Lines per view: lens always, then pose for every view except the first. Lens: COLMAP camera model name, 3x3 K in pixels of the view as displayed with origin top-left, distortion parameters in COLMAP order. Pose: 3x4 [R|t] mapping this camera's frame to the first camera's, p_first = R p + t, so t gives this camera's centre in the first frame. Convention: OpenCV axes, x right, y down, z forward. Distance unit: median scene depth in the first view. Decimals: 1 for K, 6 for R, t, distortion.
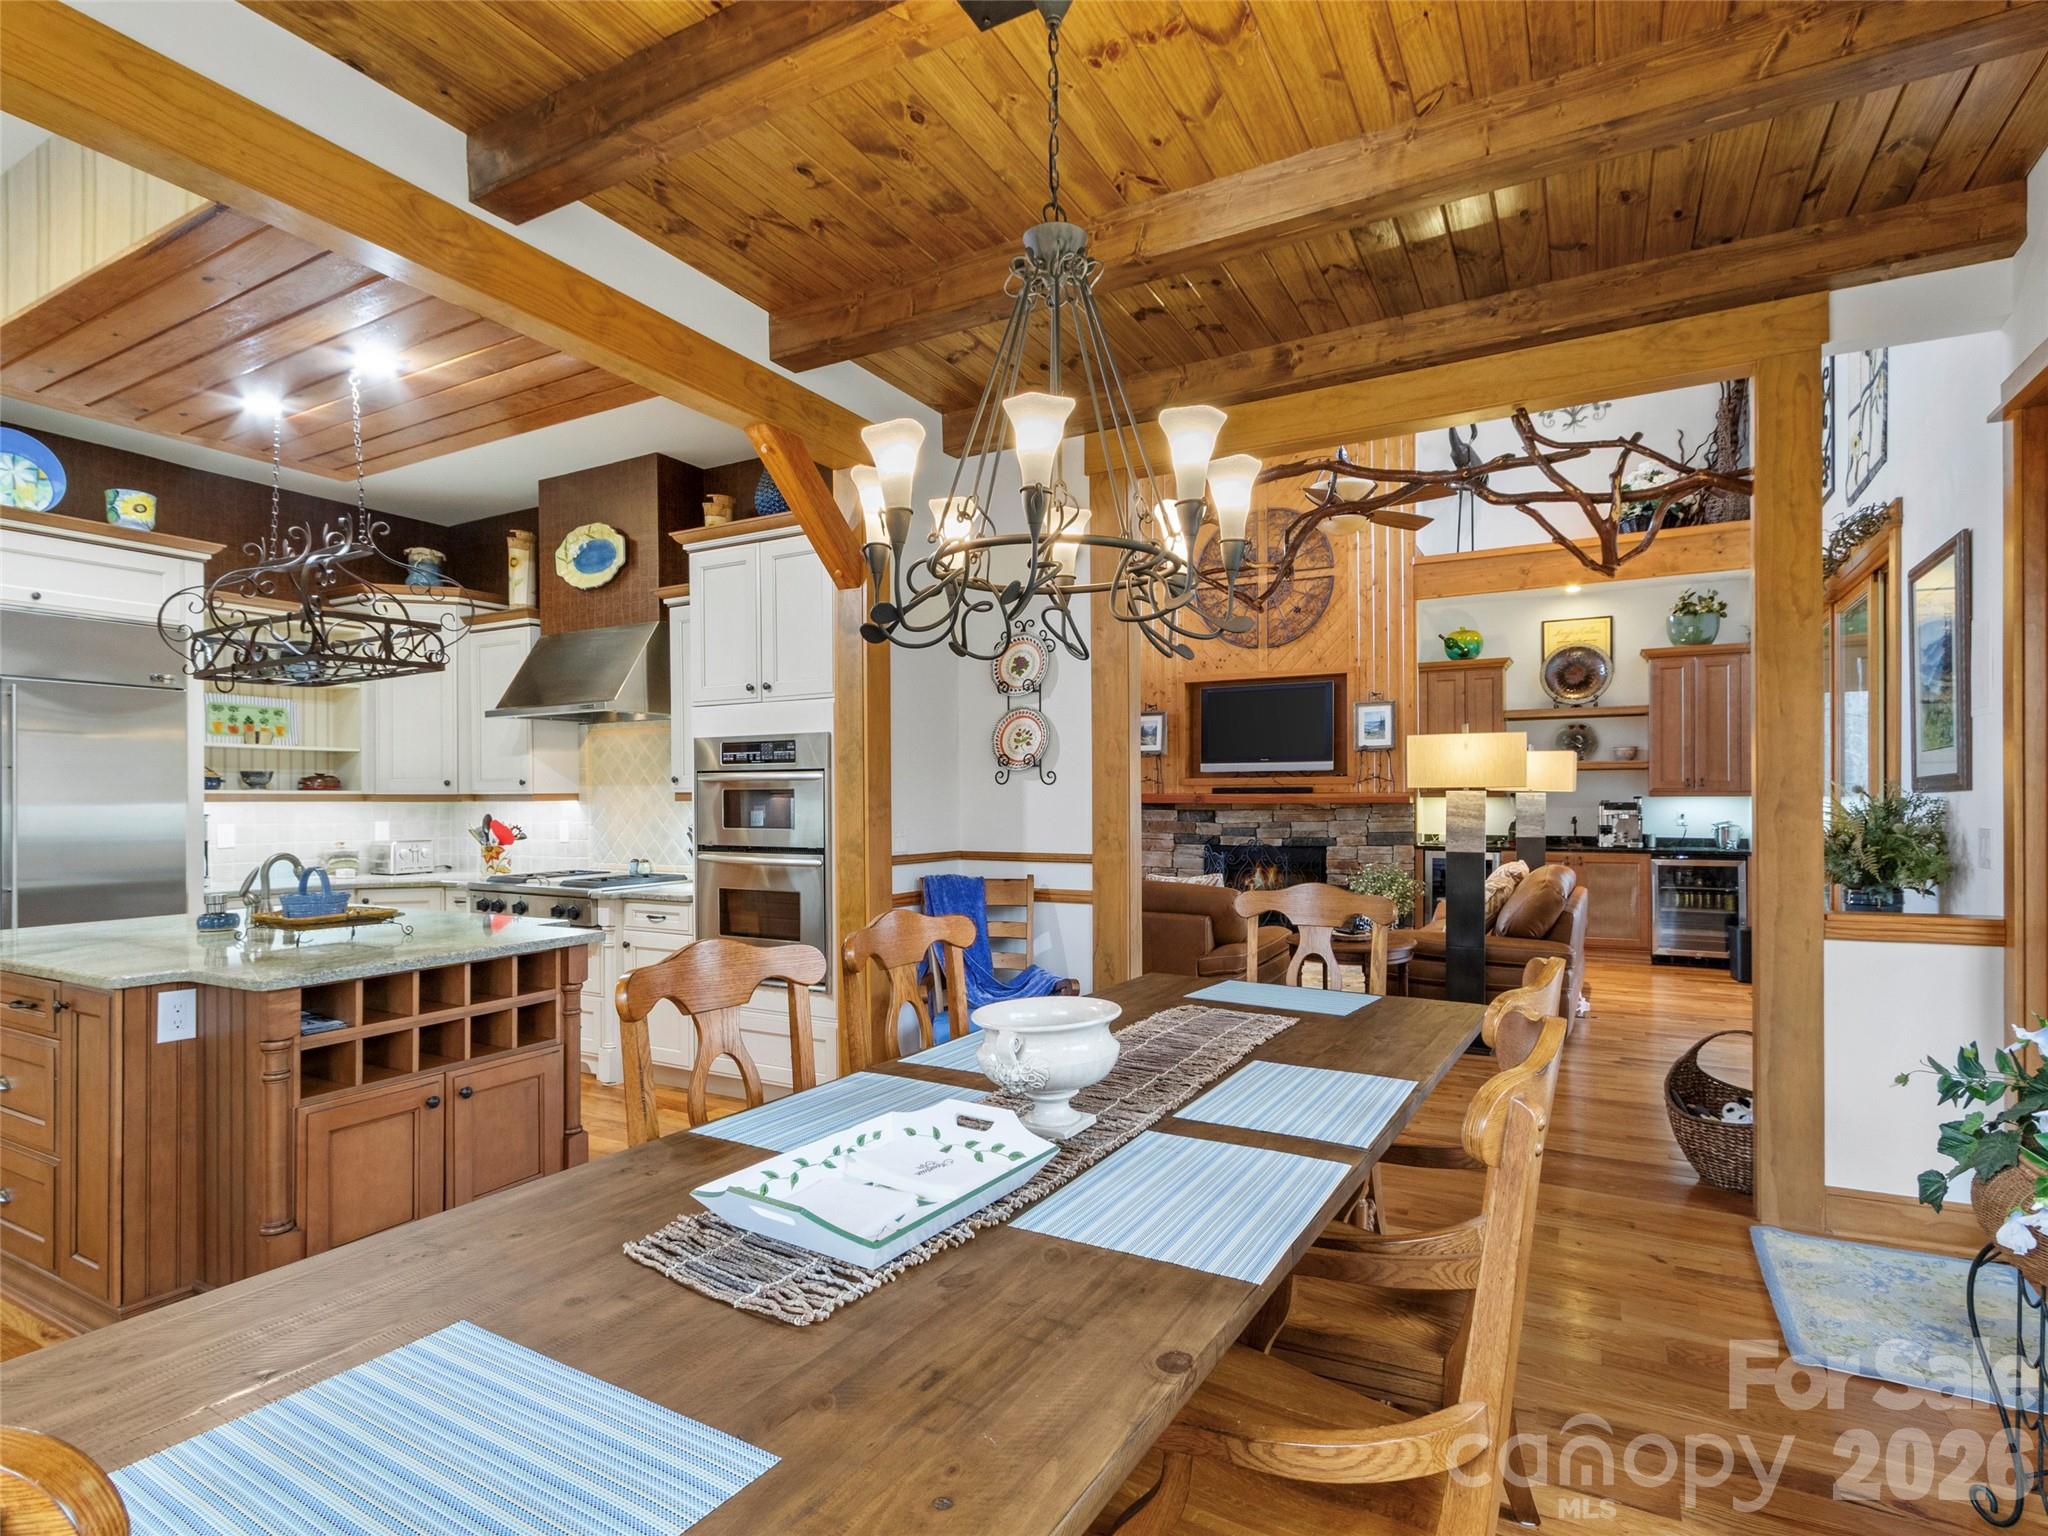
lens RADIAL K [[1010.9, 0, 1023.7], [0, 1010.9, 796.9], [0, 0, 1]] dist [0.000723, -0.000166]
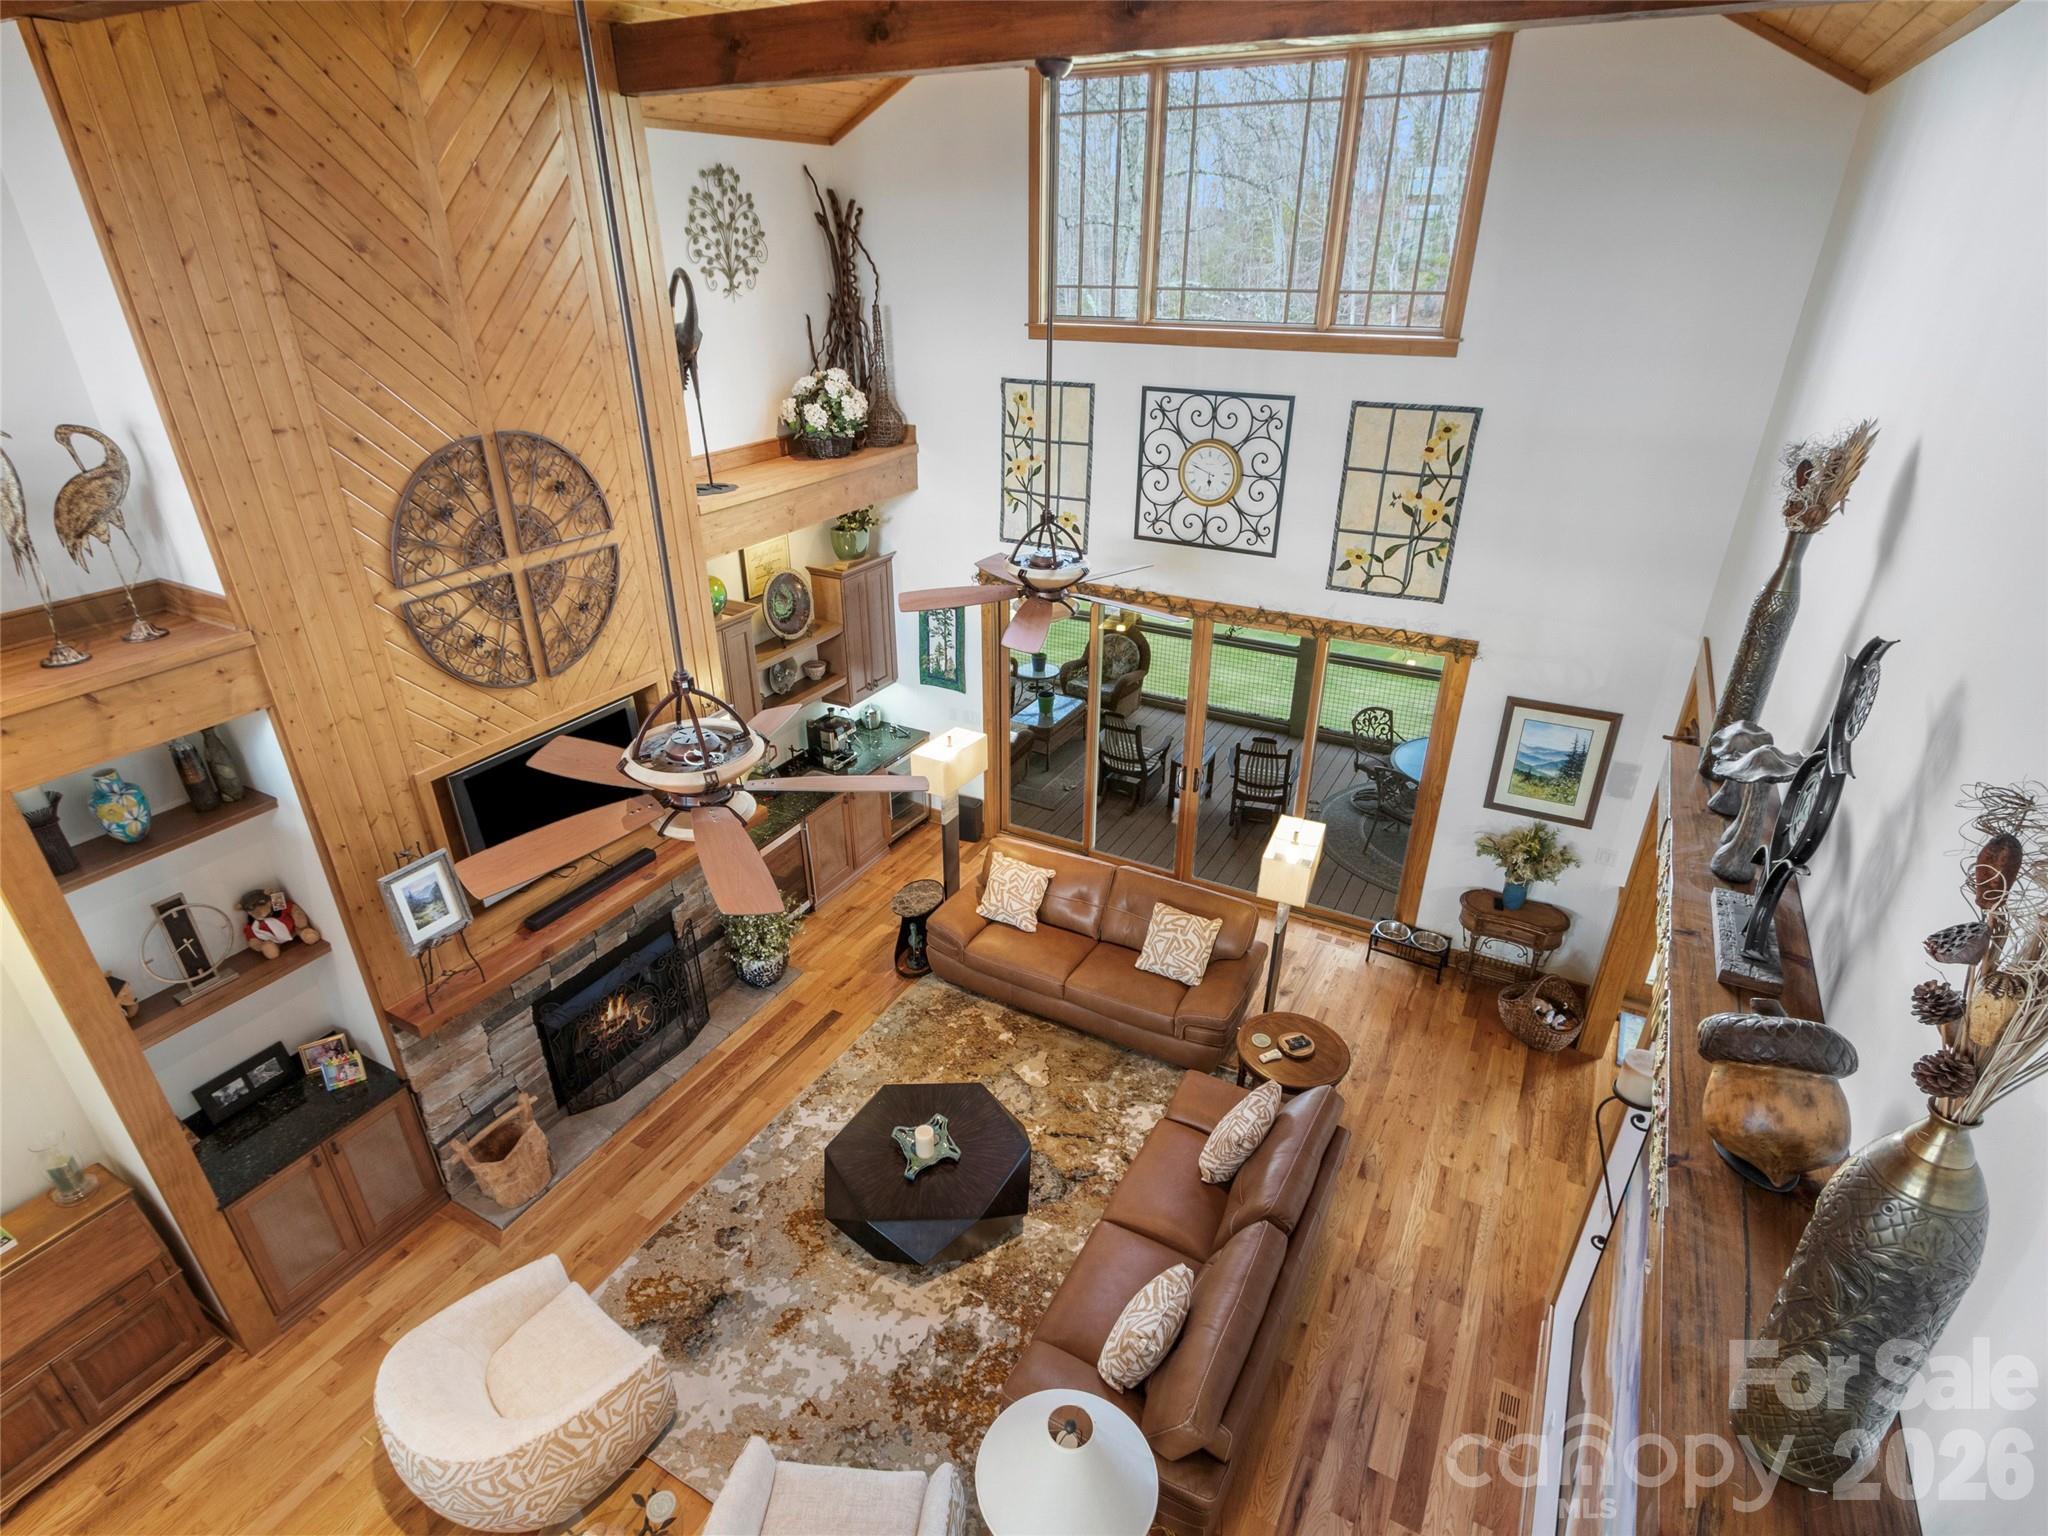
lens RADIAL K [[1055.5, 0, 1004.4], [0, 1055.5, 788.0], [0, 0, 1]] dist [0.002281, -0.001655]
pose [[0.002039, -0.457340, 0.889289, -0.367010], [0.005796, 0.889282, 0.457323, -0.402888], [-0.999981, 0.004222, 0.004464, 0.793348]]
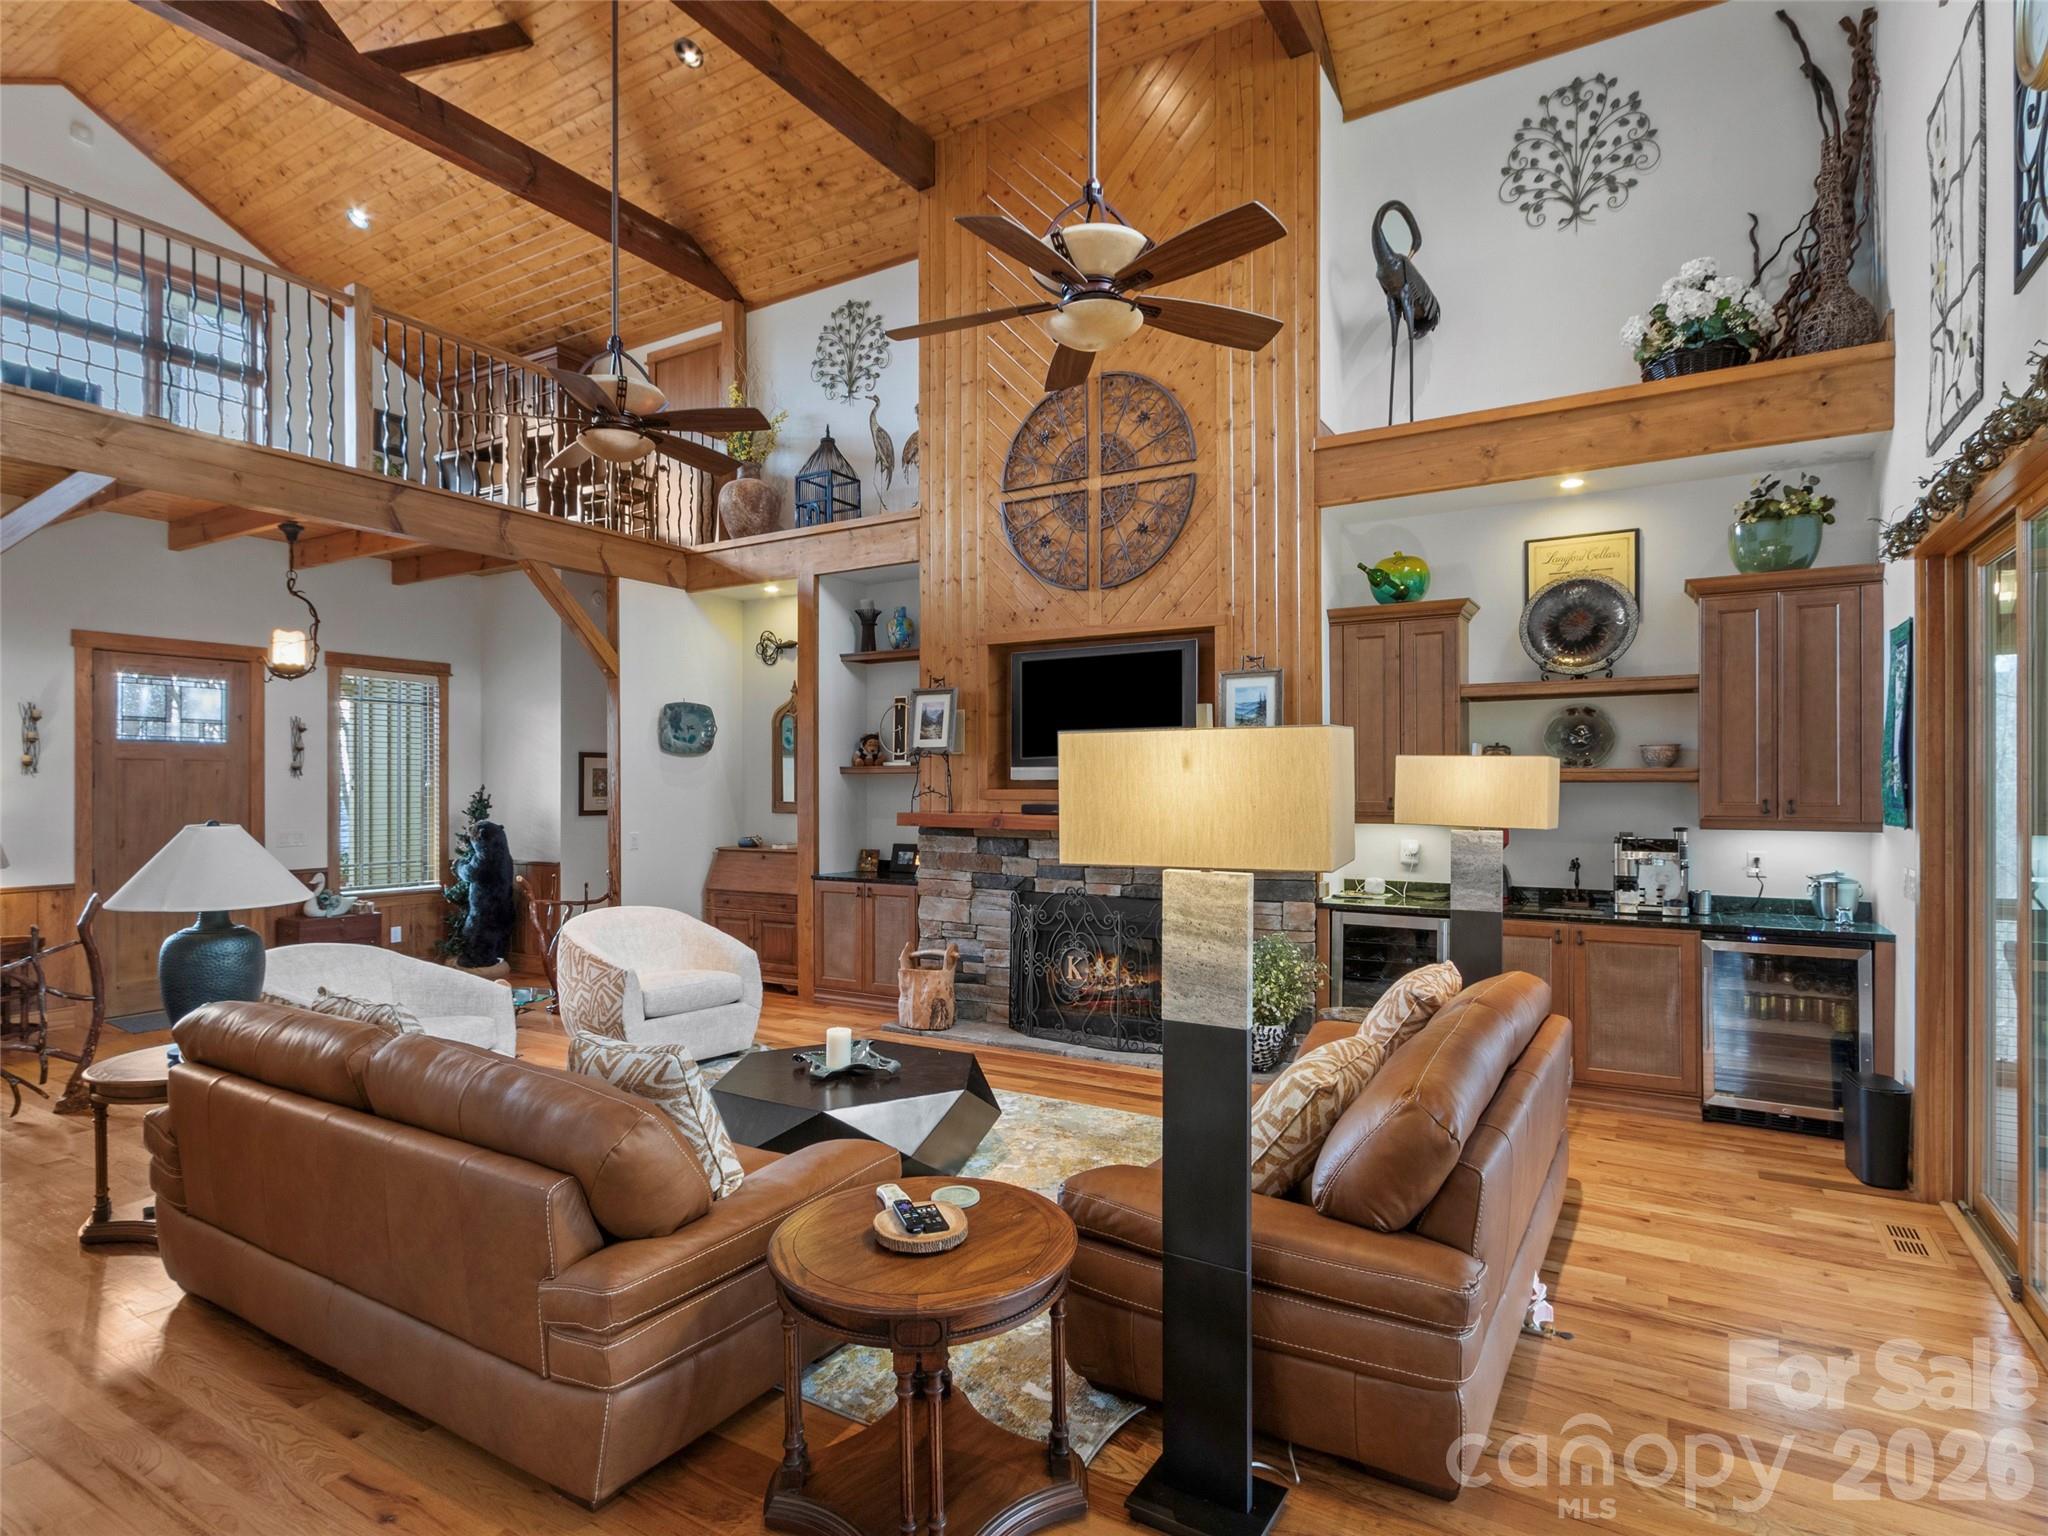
lens RADIAL K [[1059.6, 0, 1020.9], [0, 1059.6, 780.2], [0, 0, 1]] dist [0.003453, -0.000503]
pose [[0.999556, 0.001156, -0.029780, 0.227978], [-0.001233, 0.999996, -0.002572, -0.025448], [0.029776, 0.002608, 0.999553, 0.348573]]
